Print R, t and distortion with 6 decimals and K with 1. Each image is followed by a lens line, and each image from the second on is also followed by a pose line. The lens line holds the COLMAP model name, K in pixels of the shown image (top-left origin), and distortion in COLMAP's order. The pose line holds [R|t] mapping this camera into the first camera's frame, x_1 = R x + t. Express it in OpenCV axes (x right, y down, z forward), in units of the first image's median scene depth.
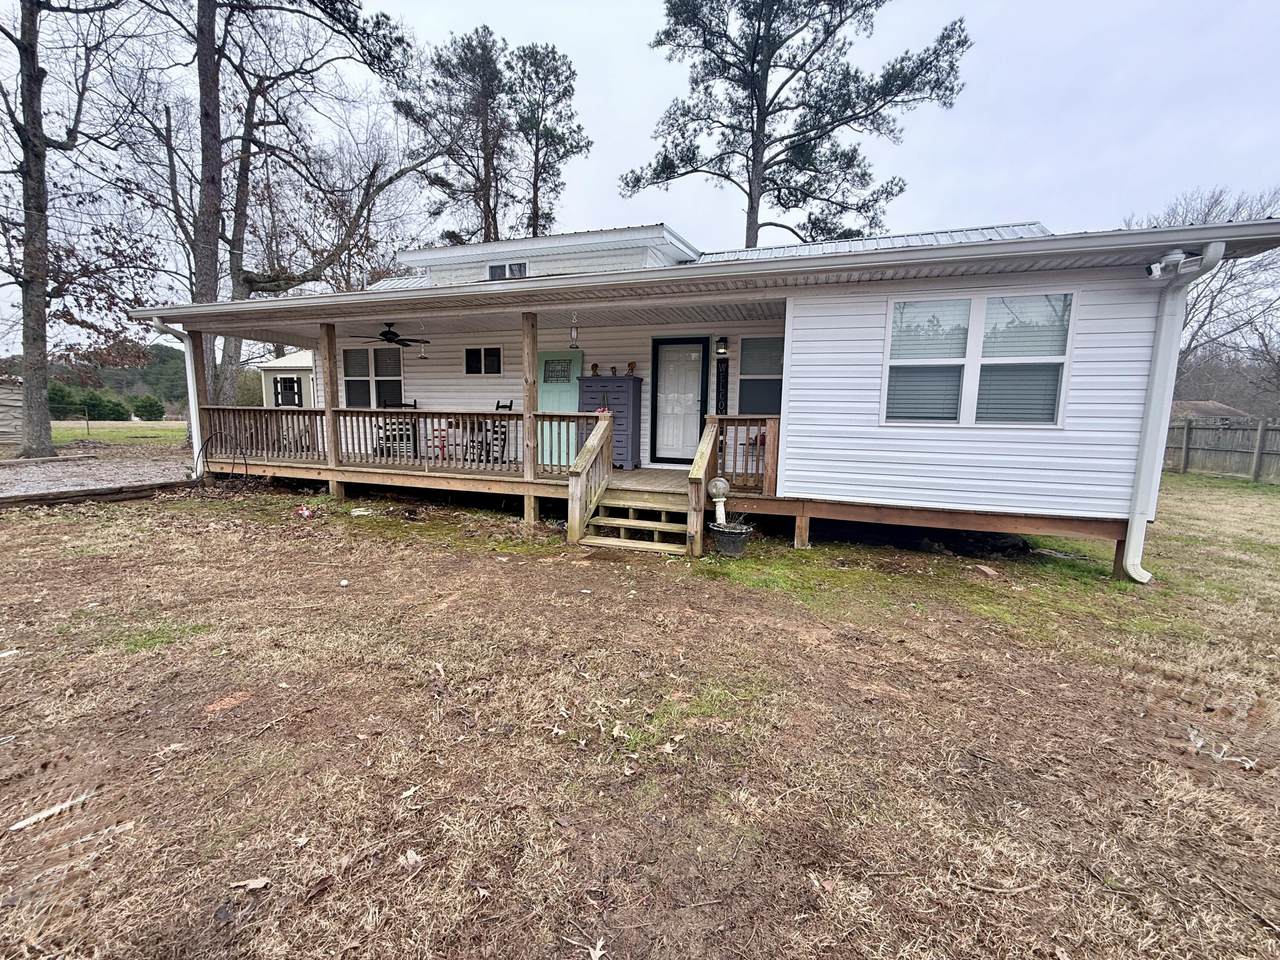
lens RADIAL K [[513.9, 0, 635.9], [0, 513.9, 482.7], [0, 0, 1]] dist [-0.000391, -0.000078]
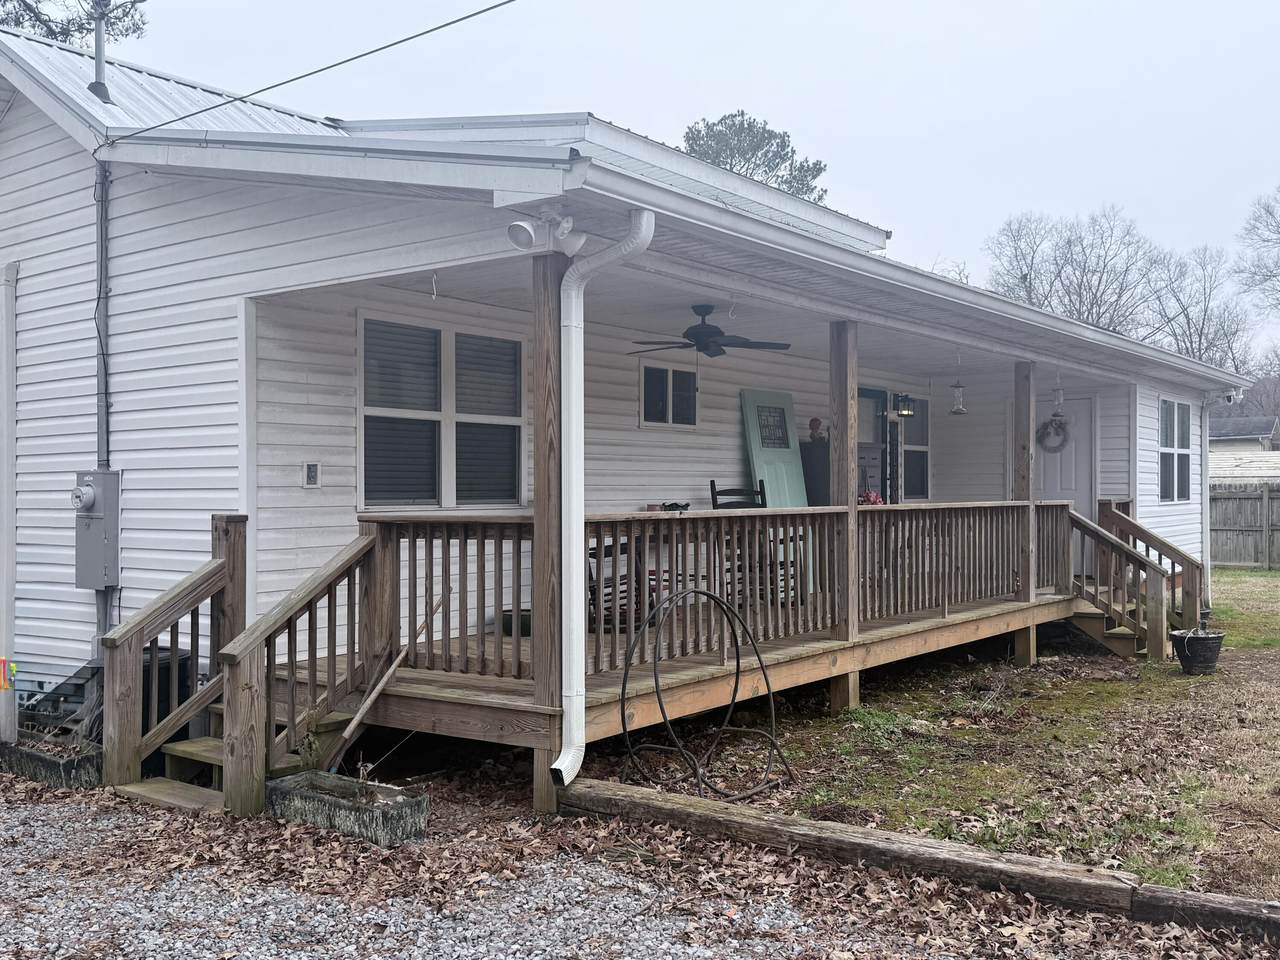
lens RADIAL K [[1245.2, 0, 641.8], [0, 1245.2, 477.9], [0, 0, 1]] dist [0.033316, 0.000000]
pose [[0.292783, -0.011494, 0.956110, -1.399198], [0.131853, 0.990861, -0.028464, -0.135459], [-0.947044, 0.134399, 0.291623, 0.710403]]
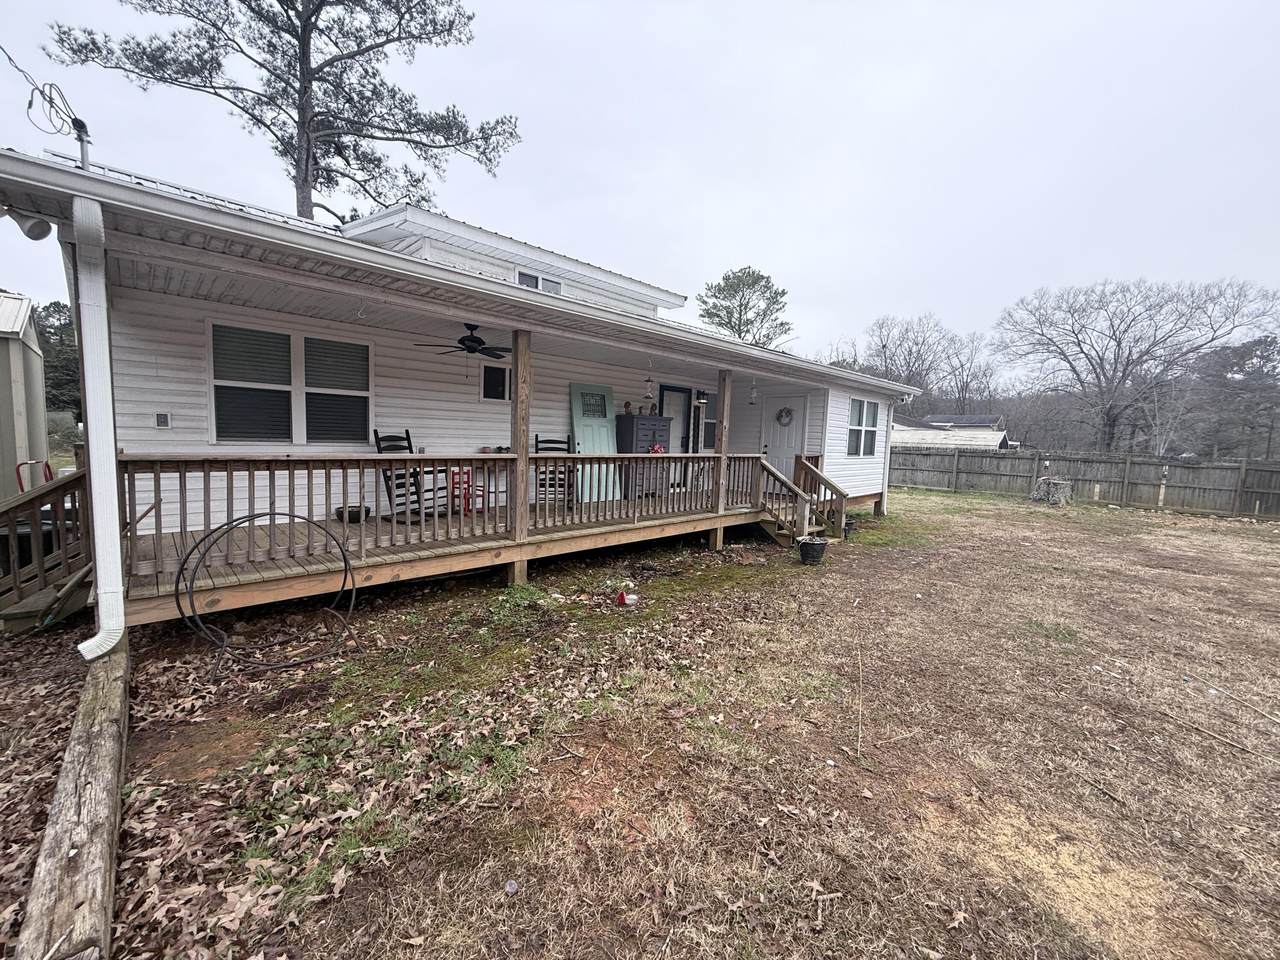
lens RADIAL K [[508.3, 0, 633.6], [0, 508.3, 484.7], [0, 0, 1]] dist [0.000420, -0.000599]
pose [[0.451831, -0.091649, 0.887383, -0.940545], [0.085836, 0.994560, 0.059013, -0.110691], [-0.887965, 0.049505, 0.457240, 0.468477]]
